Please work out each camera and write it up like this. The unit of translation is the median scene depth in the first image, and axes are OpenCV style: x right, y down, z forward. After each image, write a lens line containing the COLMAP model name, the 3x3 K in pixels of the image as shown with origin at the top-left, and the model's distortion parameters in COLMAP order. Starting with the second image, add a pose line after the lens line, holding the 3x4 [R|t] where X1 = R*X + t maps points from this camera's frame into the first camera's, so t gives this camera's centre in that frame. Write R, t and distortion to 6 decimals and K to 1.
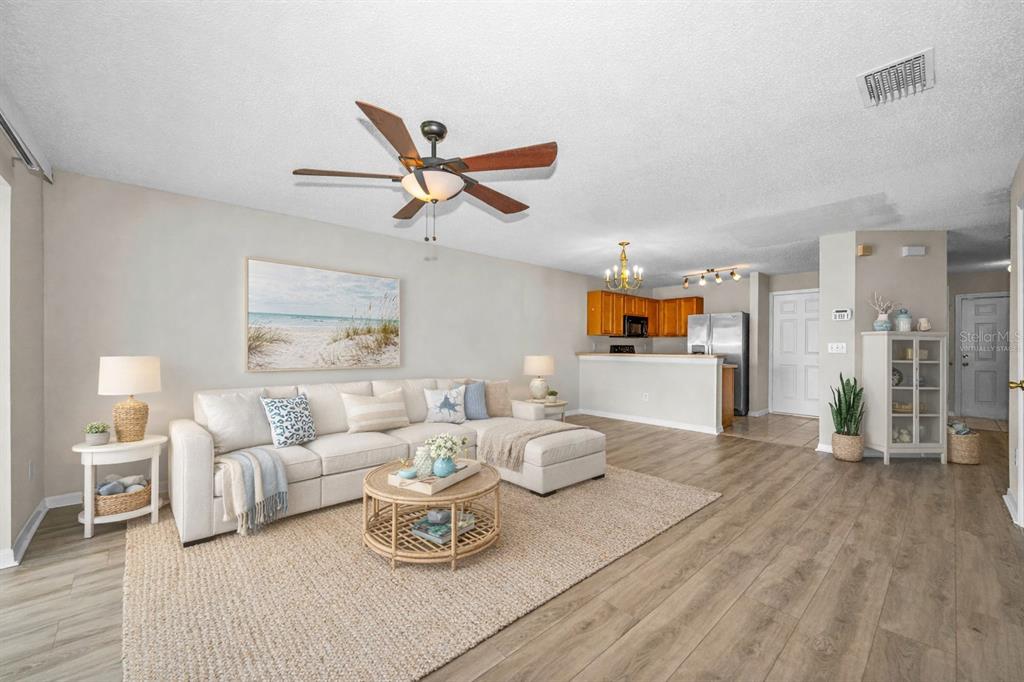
lens RADIAL K [[407.9, 0, 516.1], [0, 407.9, 346.1], [0, 0, 1]] dist [0.002055, 0.000019]
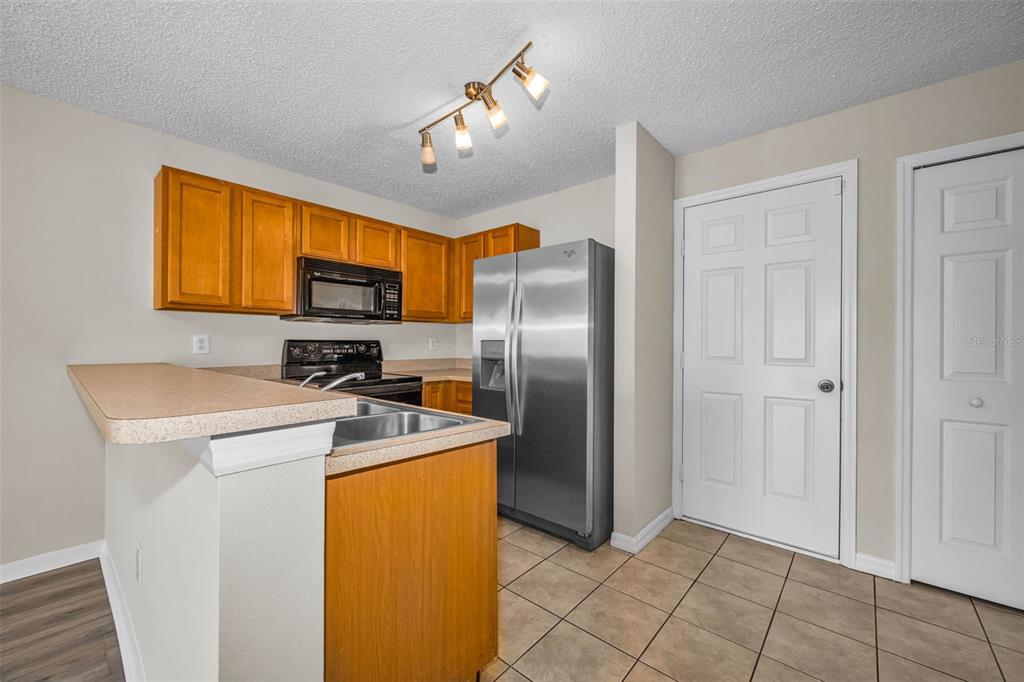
lens RADIAL K [[407.9, 0, 513.4], [0, 407.9, 342.9], [0, 0, 1]] dist [0.002055, 0.000019]
pose [[0.994374, -0.006116, 0.105746, 0.437258], [0.005897, 0.999980, 0.002378, -0.000331], [-0.105758, -0.001741, 0.994390, 0.646182]]
